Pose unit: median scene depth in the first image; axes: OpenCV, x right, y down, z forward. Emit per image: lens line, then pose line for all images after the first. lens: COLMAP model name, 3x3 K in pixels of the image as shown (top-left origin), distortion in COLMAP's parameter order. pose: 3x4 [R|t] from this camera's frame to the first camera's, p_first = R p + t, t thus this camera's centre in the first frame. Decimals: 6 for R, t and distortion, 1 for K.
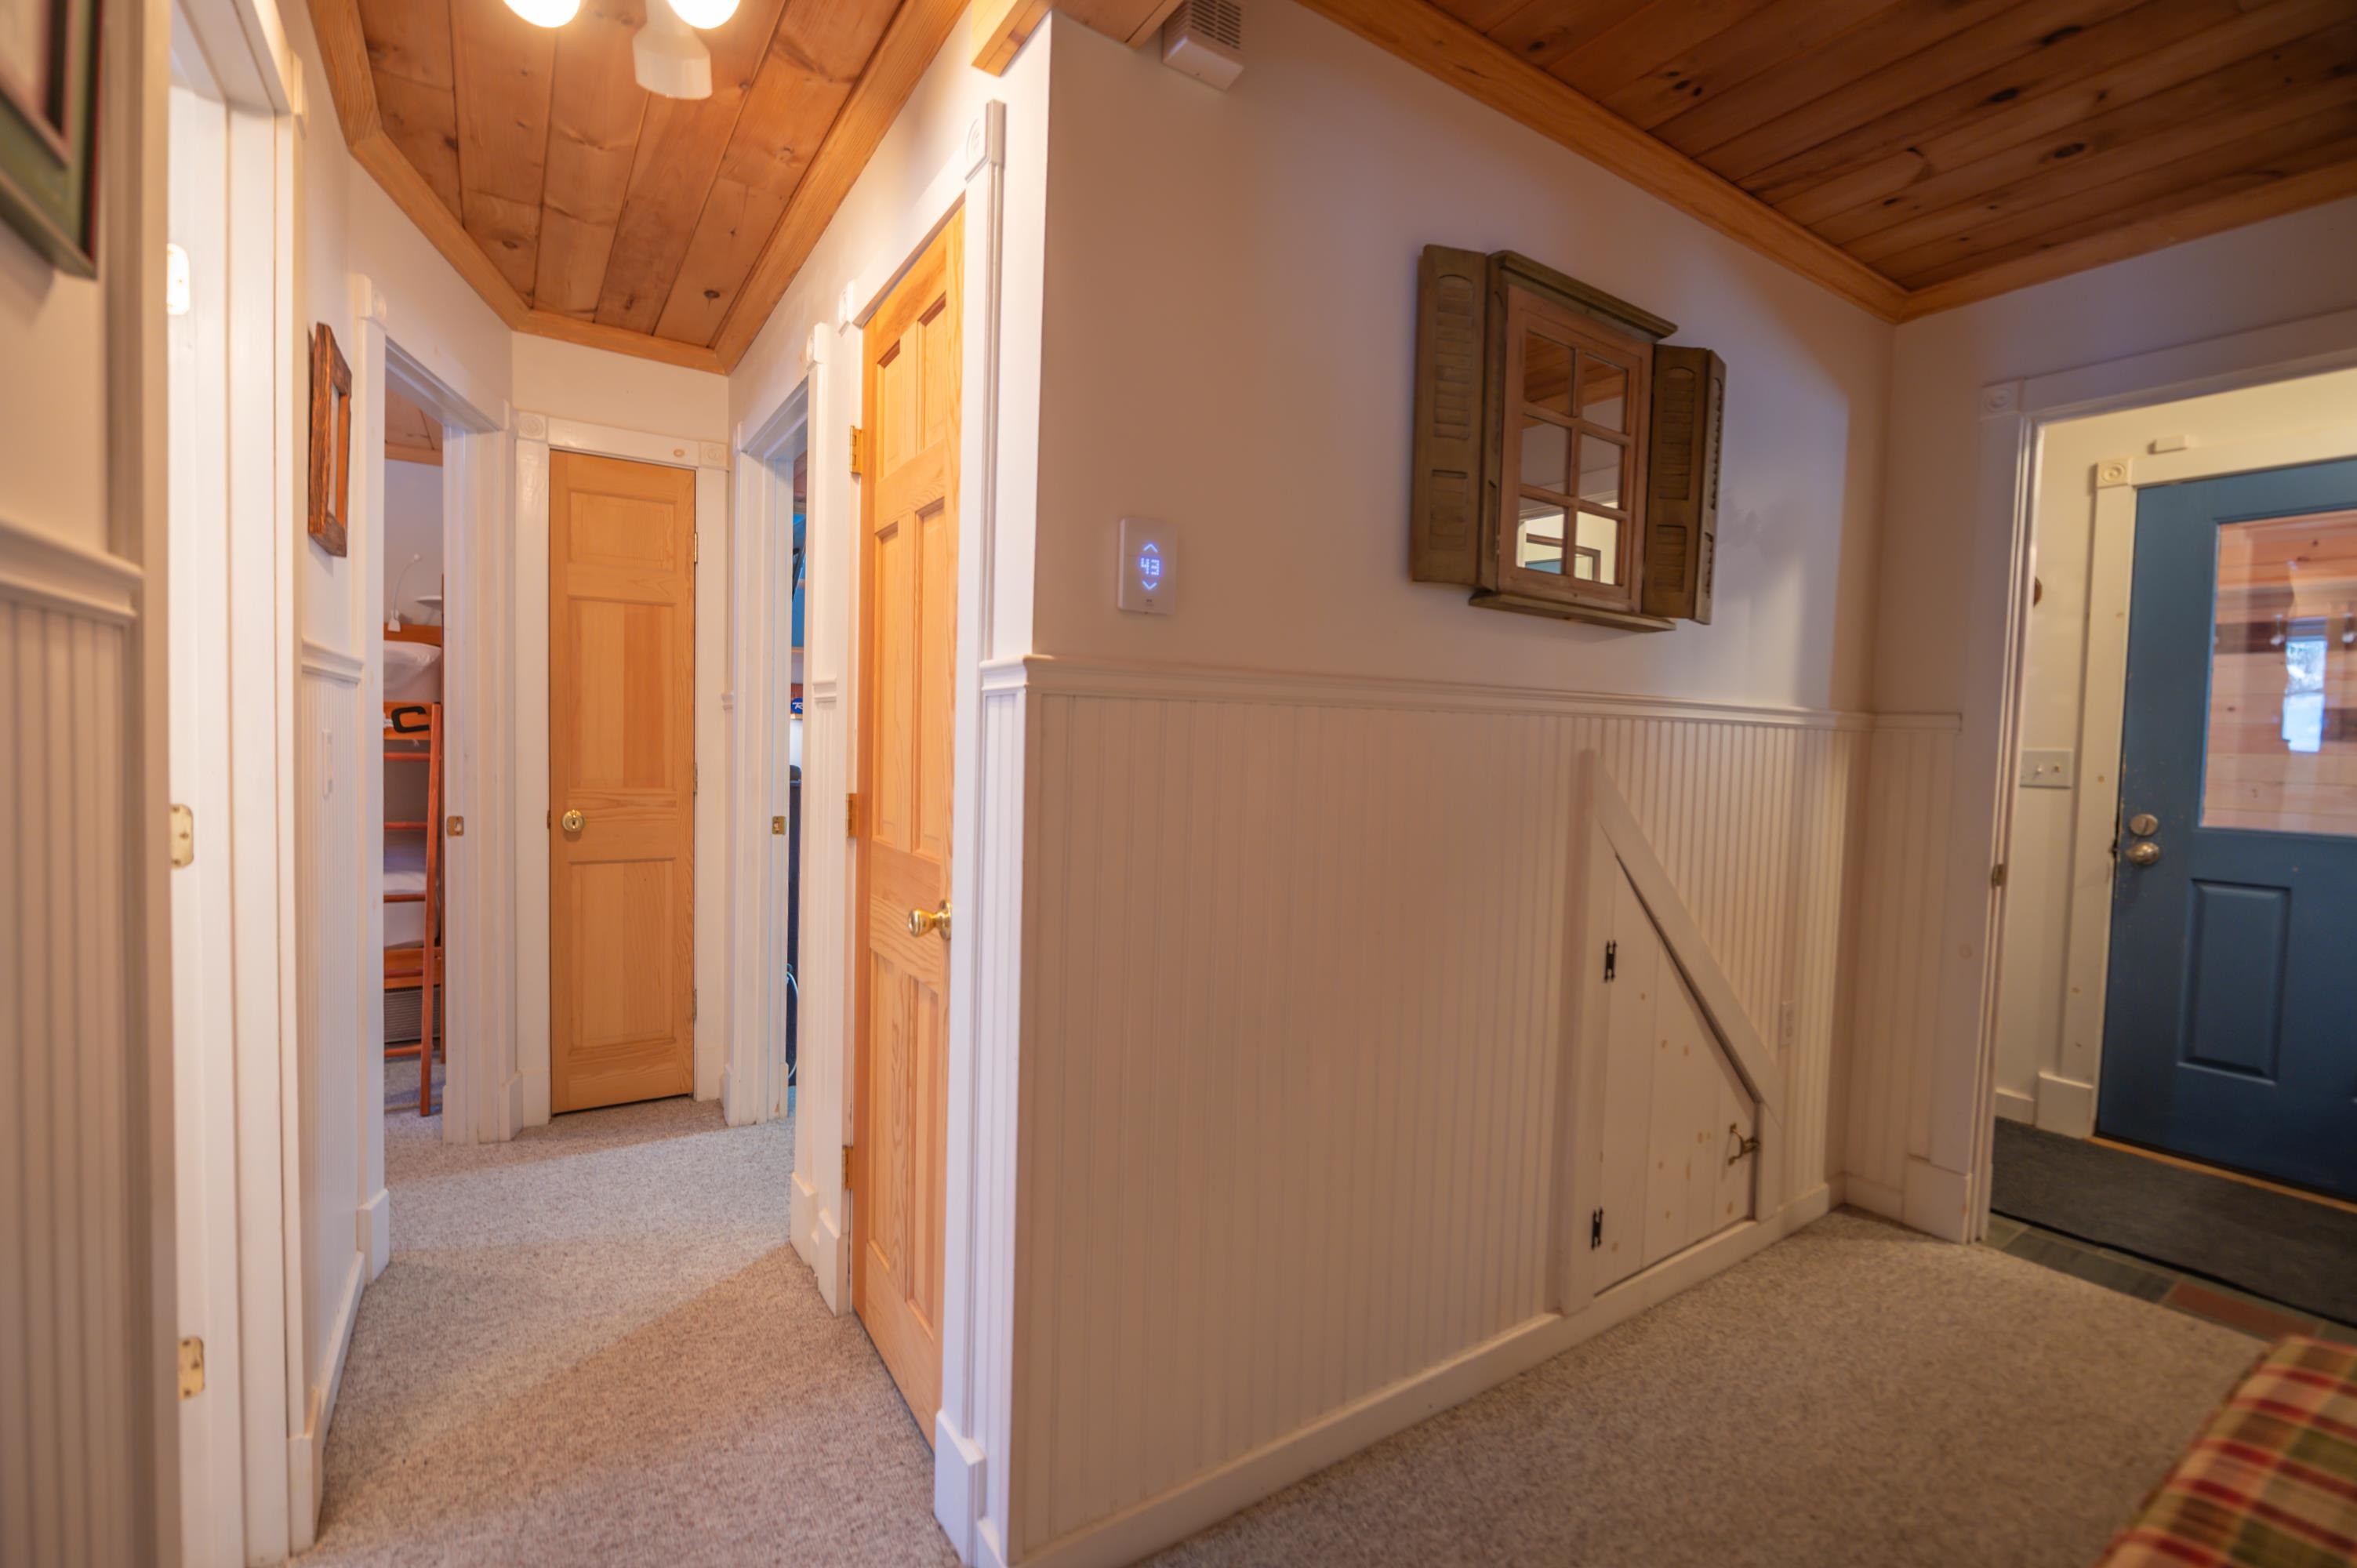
lens RADIAL K [[1010.7, 0, 1182.5], [0, 1010.7, 779.9], [0, 0, 1]] dist [-0.000393, -0.000251]
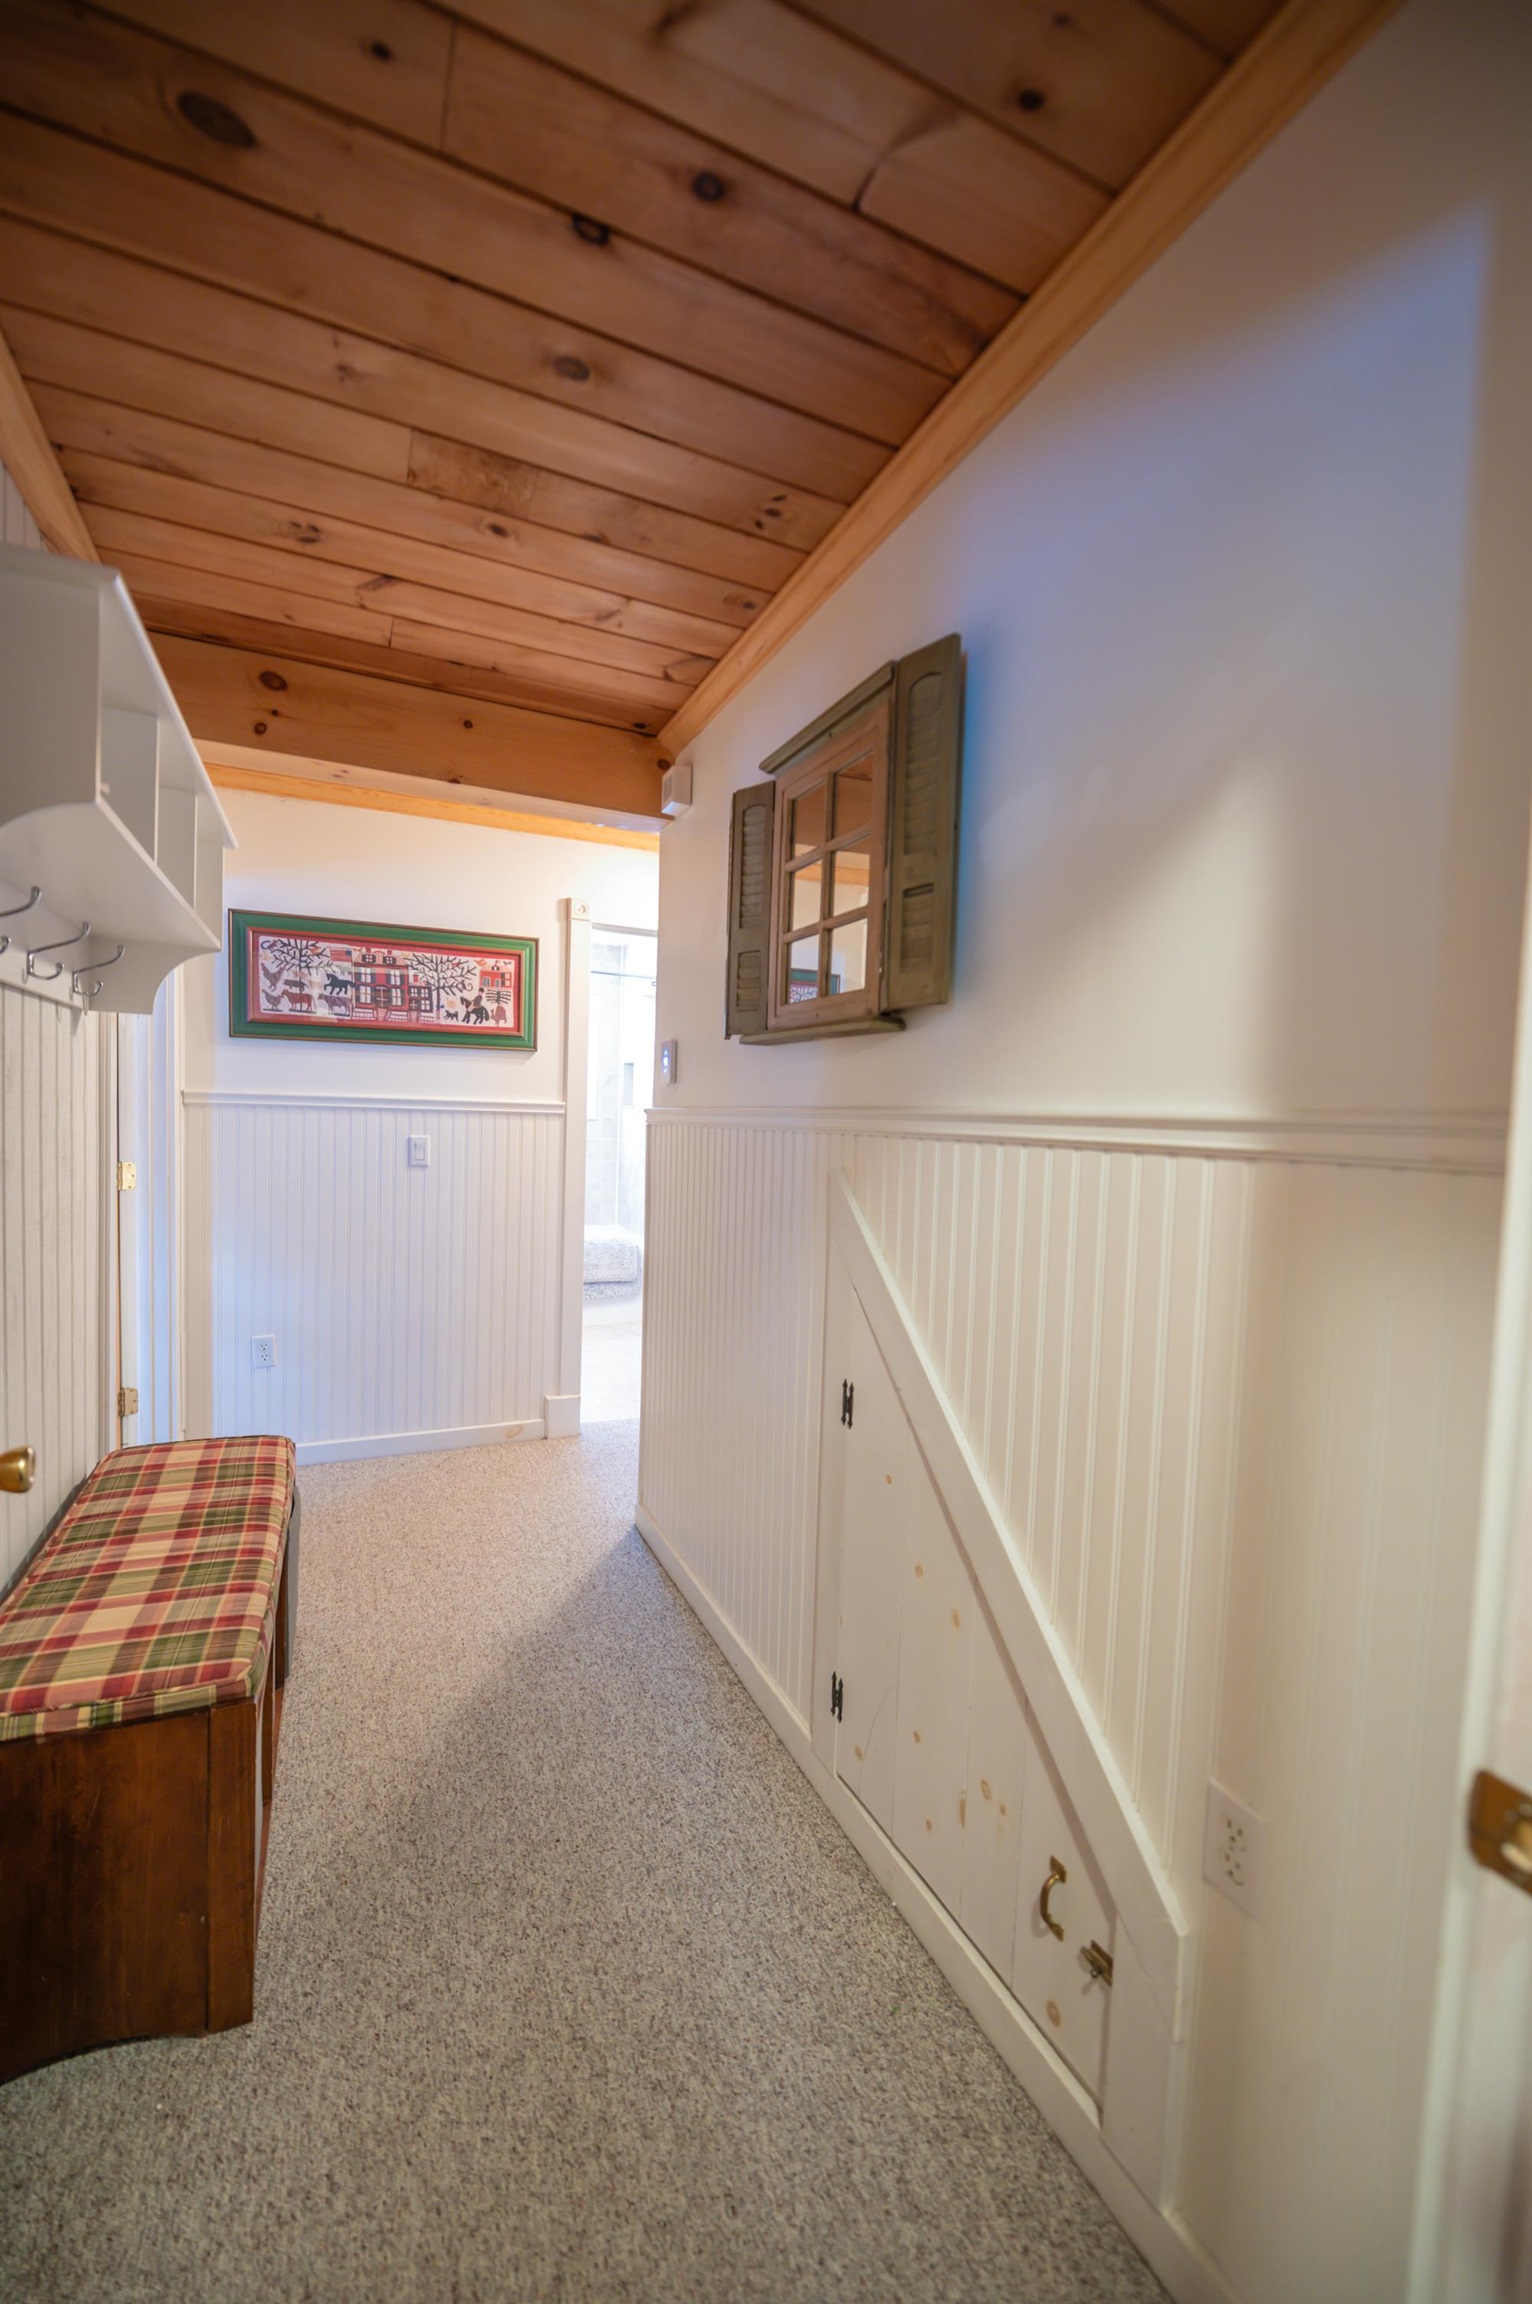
lens RADIAL K [[919.1, 0, 764.9], [0, 919.1, 1158.6], [0, 0, 1]] dist [-0.001464, -0.000266]
pose [[-0.154044, 0.014874, -0.987952, 1.249661], [-0.076887, 0.996674, 0.026994, -0.055752], [0.985068, 0.080119, -0.152388, 1.041689]]
